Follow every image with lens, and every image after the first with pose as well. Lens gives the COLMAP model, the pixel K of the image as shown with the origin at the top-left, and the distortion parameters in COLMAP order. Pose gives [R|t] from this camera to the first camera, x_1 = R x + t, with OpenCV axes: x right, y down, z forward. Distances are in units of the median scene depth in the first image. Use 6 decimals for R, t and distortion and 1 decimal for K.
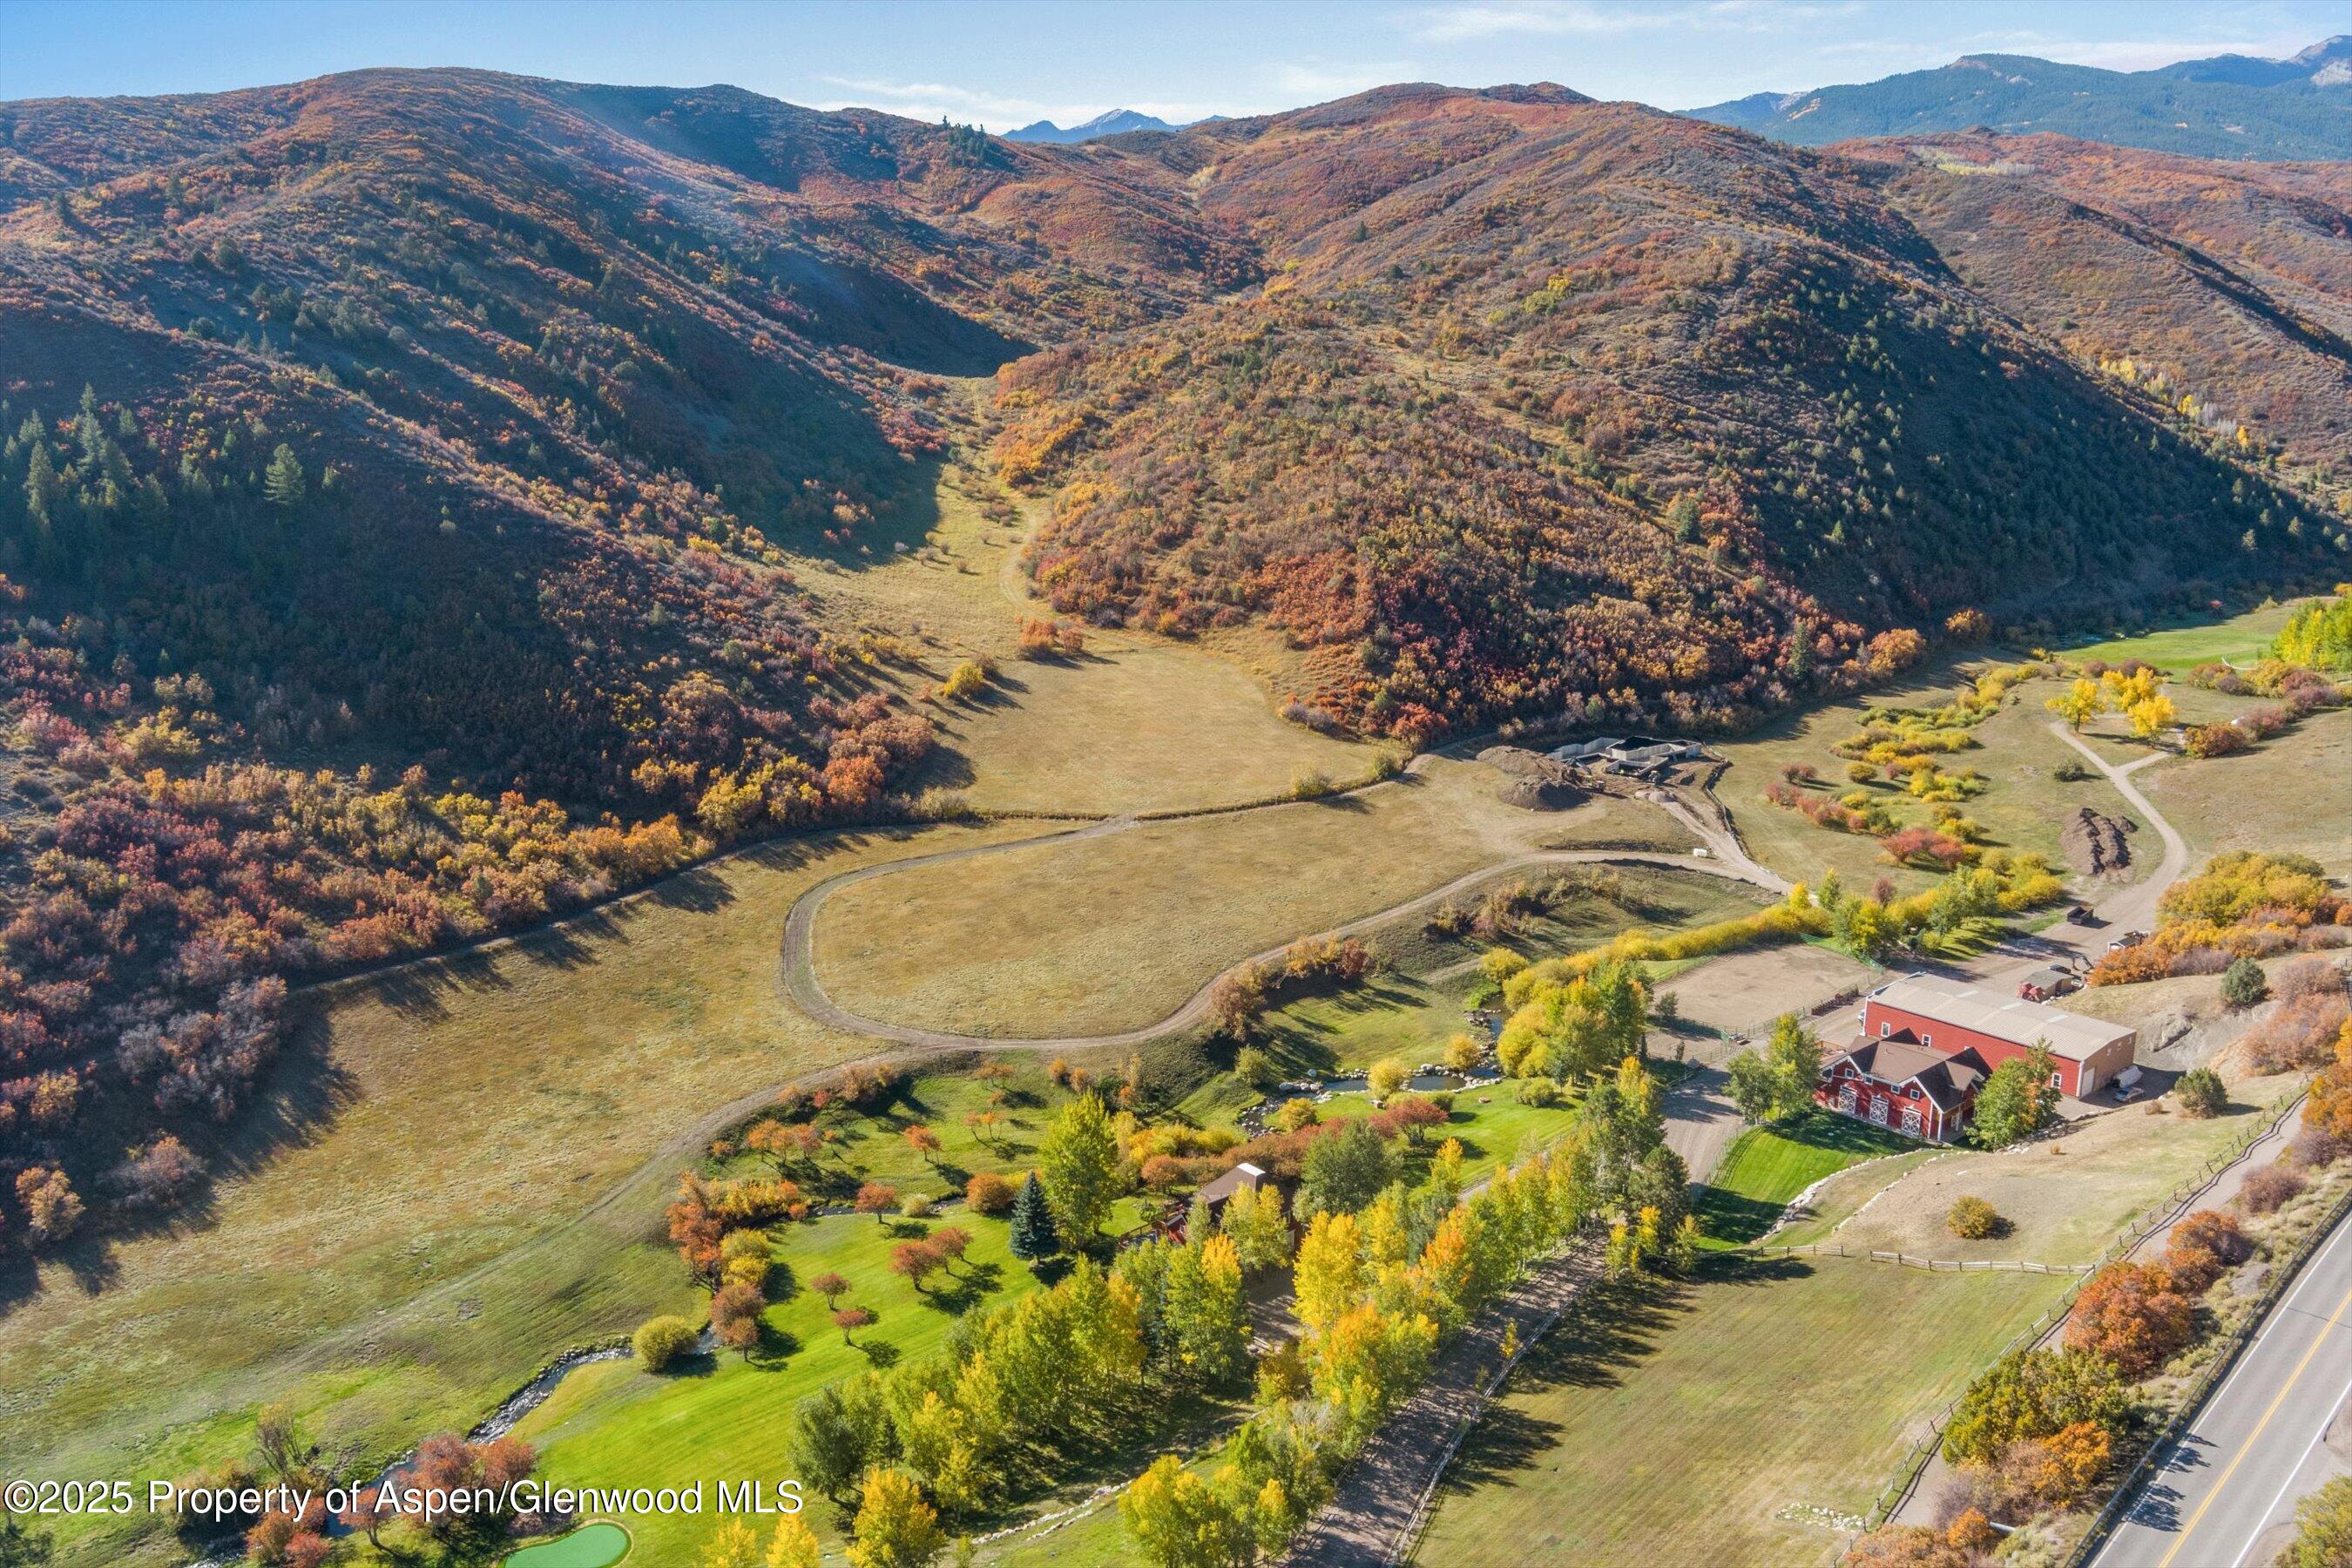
lens RADIAL K [[1919.6, 0, 1170.6], [0, 1919.6, 812.6], [0, 0, 1]] dist [-0.085348, 0.040279]
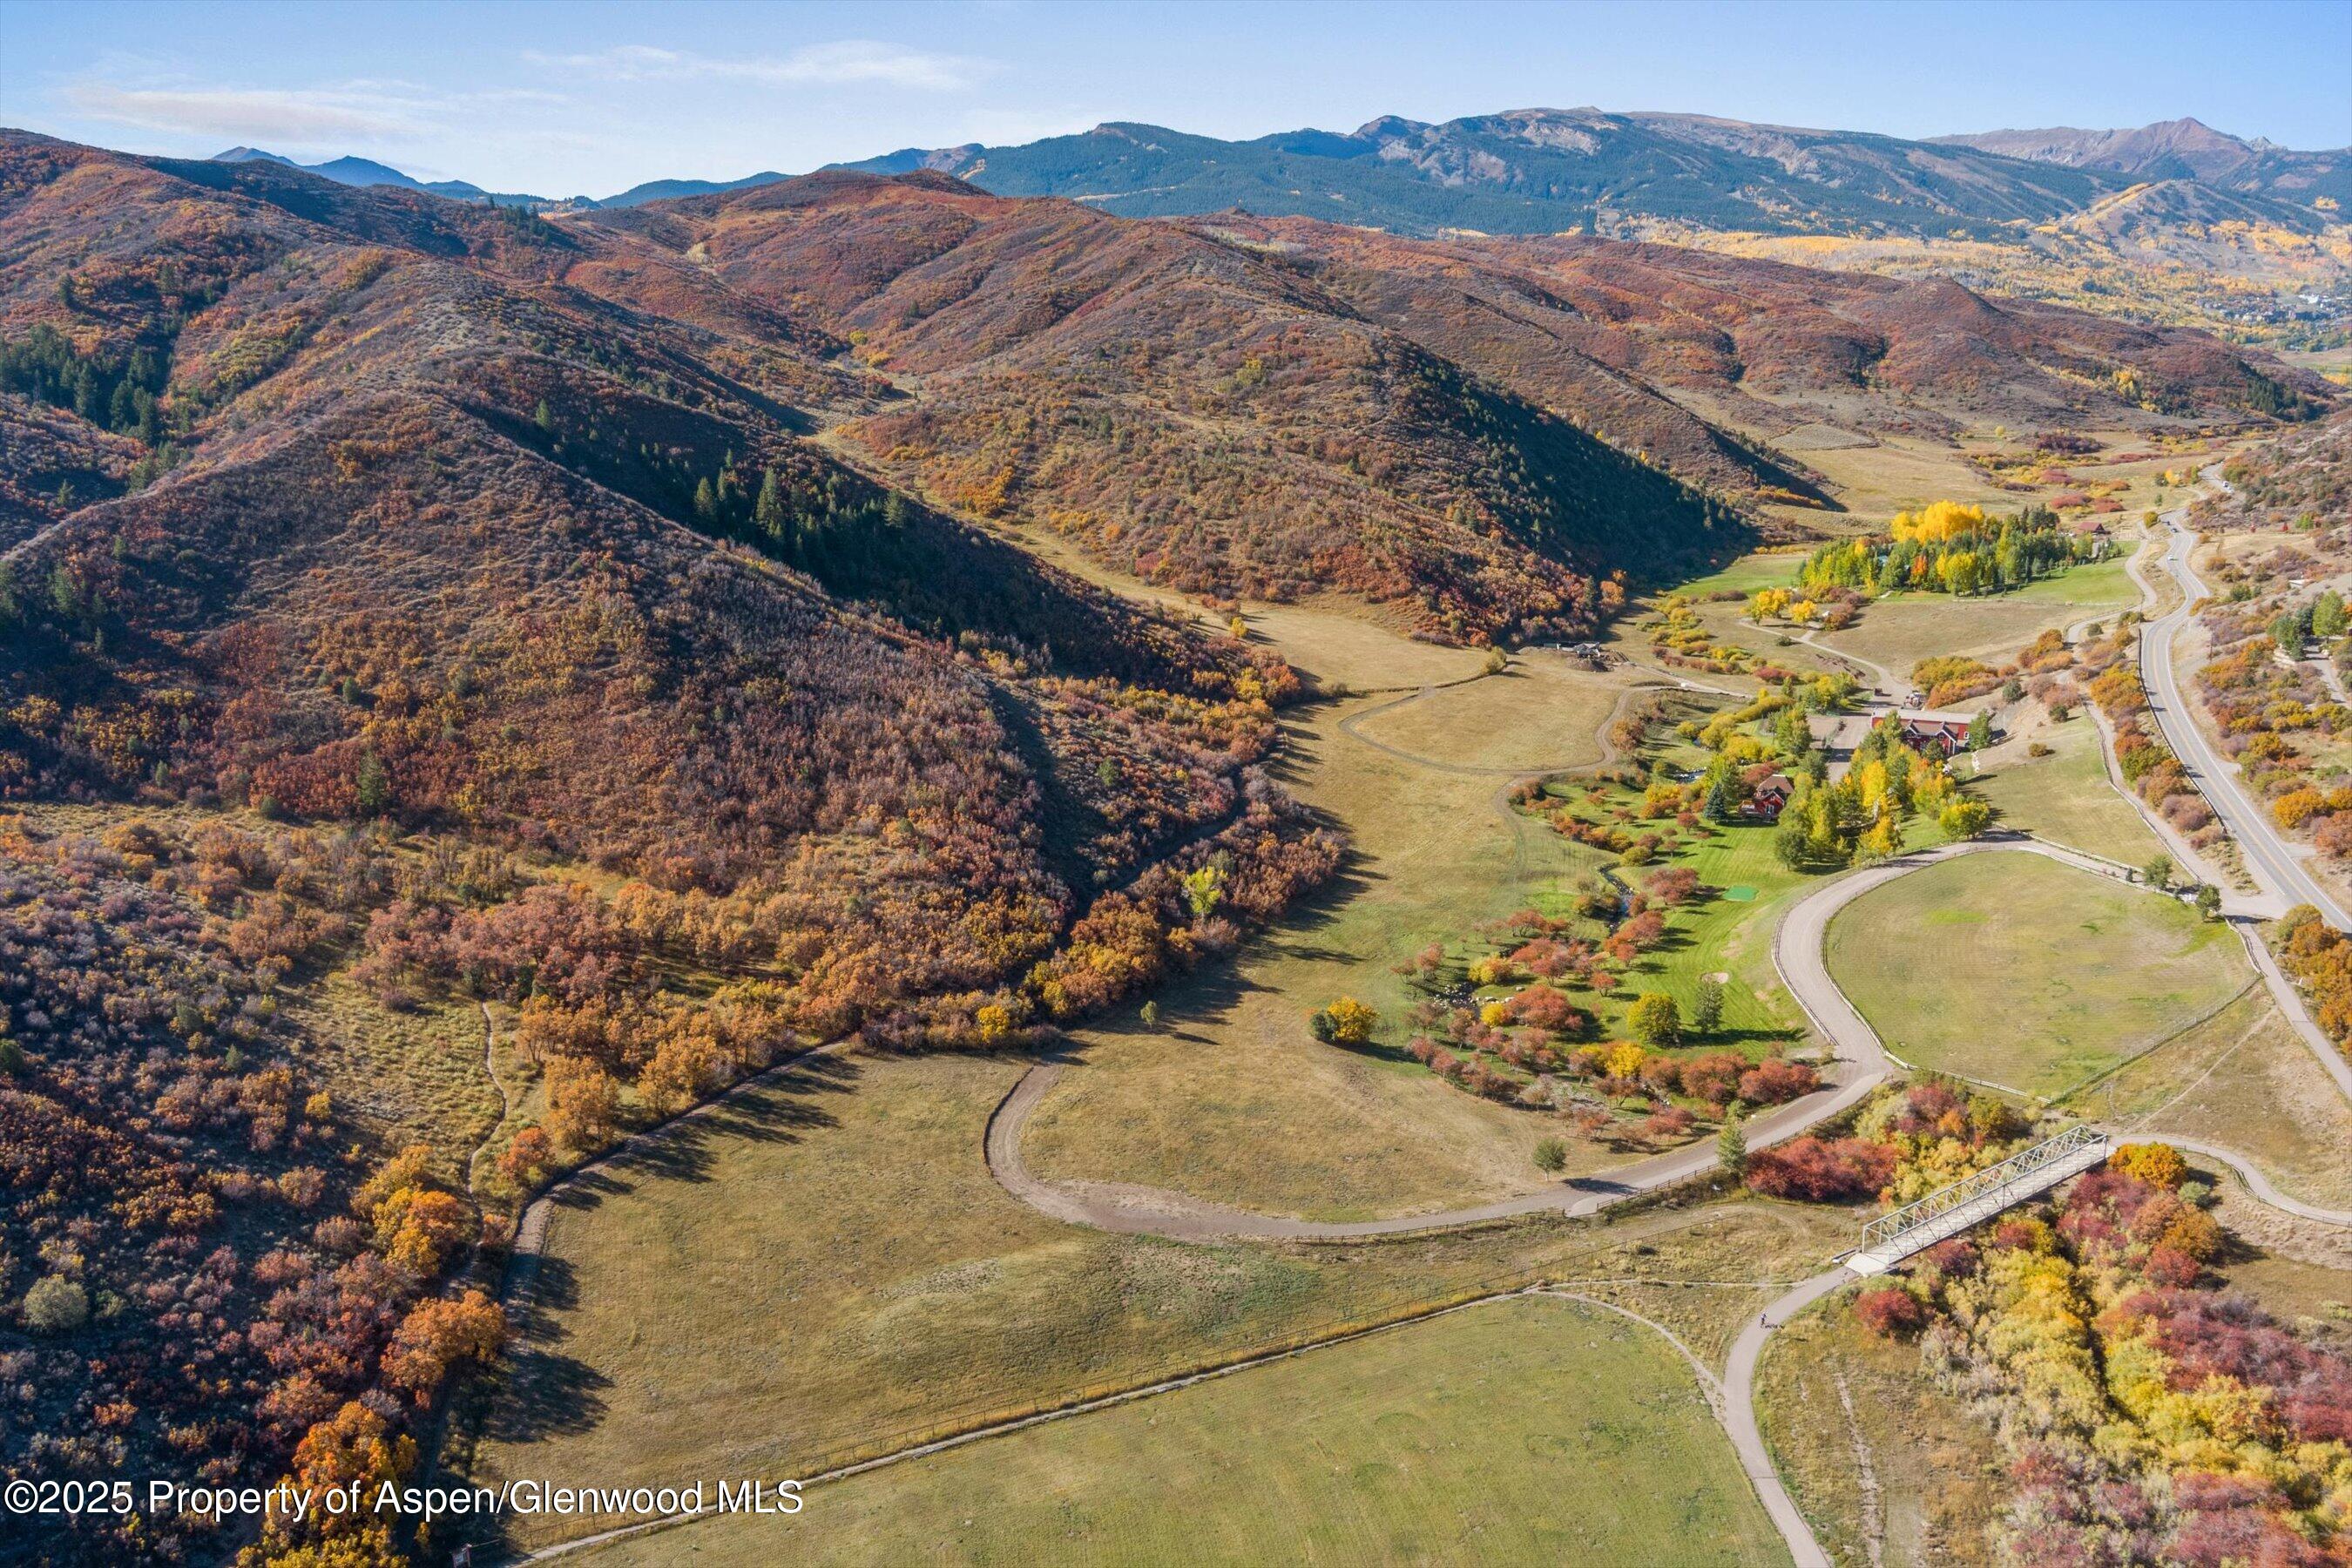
lens RADIAL K [[1919.6, 0, 1170.6], [0, 1919.6, 812.6], [0, 0, 1]] dist [-0.085348, 0.040279]
pose [[0.904378, -0.097162, 0.415523, -0.751315], [0.105870, 0.994378, 0.002092, 0.067553], [-0.413390, 0.042100, 0.909580, -0.389151]]
